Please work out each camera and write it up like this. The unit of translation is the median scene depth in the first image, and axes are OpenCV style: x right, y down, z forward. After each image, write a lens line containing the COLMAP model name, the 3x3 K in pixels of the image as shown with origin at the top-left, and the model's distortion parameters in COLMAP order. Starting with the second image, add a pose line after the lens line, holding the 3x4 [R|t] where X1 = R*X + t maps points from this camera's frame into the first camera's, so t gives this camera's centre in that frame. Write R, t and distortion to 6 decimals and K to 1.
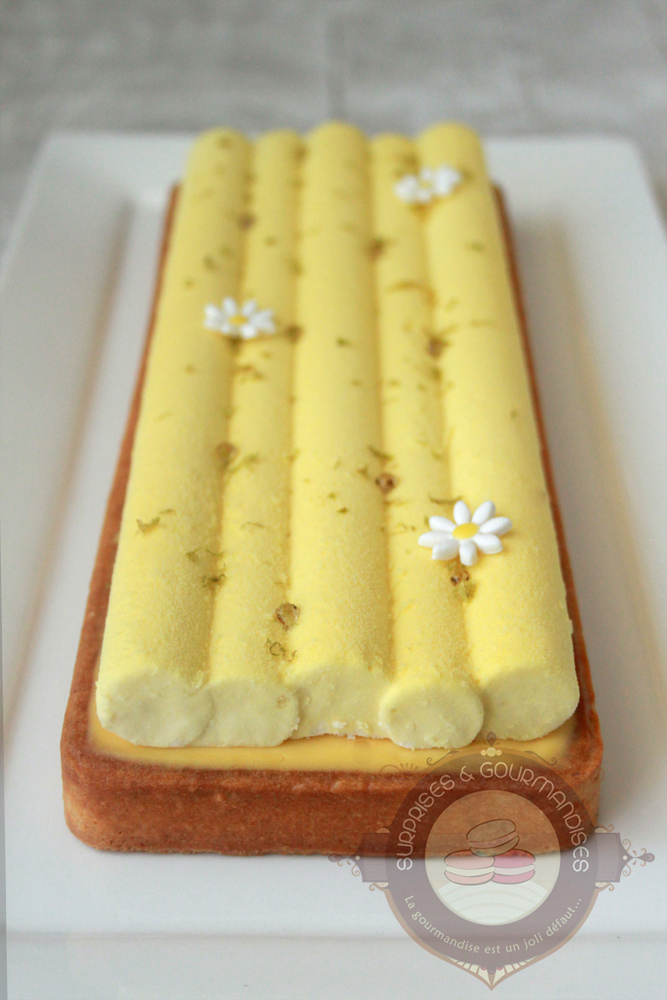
lens RADIAL K [[1723.2, 0, 355.9], [0, 1723.2, 500.0], [0, 0, 1]] dist [0.012226, 0.004440]
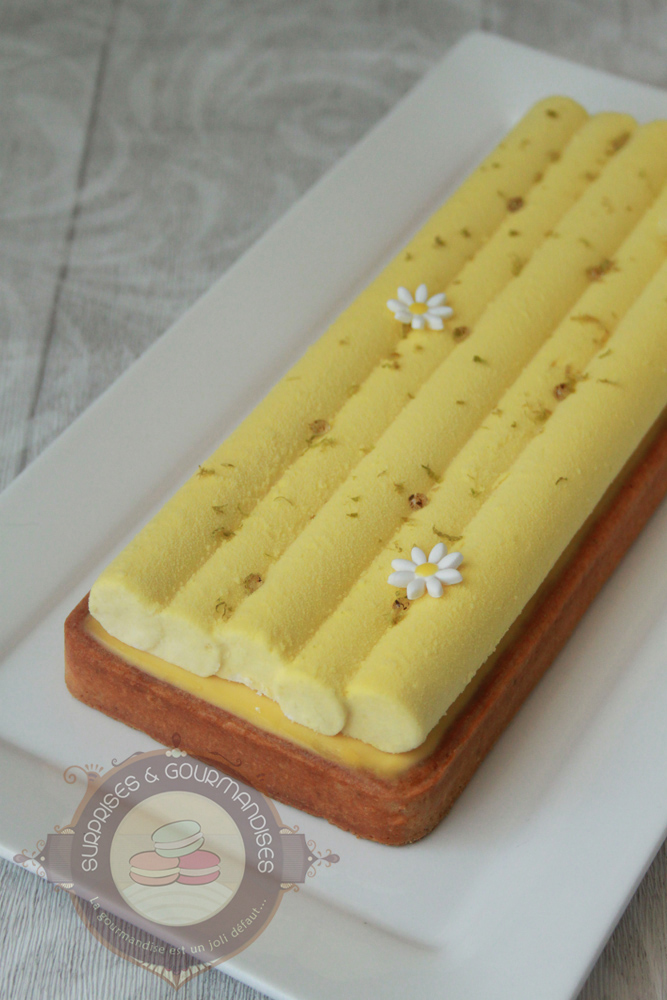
lens RADIAL K [[2146.5, 0, 333.5], [0, 2146.5, 500.0], [0, 0, 1]] dist [0.024805, -0.006806]
pose [[0.860869, 0.352384, -0.367055, 0.573115], [-0.295410, 0.933482, 0.203334, -0.331004], [0.414291, -0.066612, 0.907704, -0.393017]]
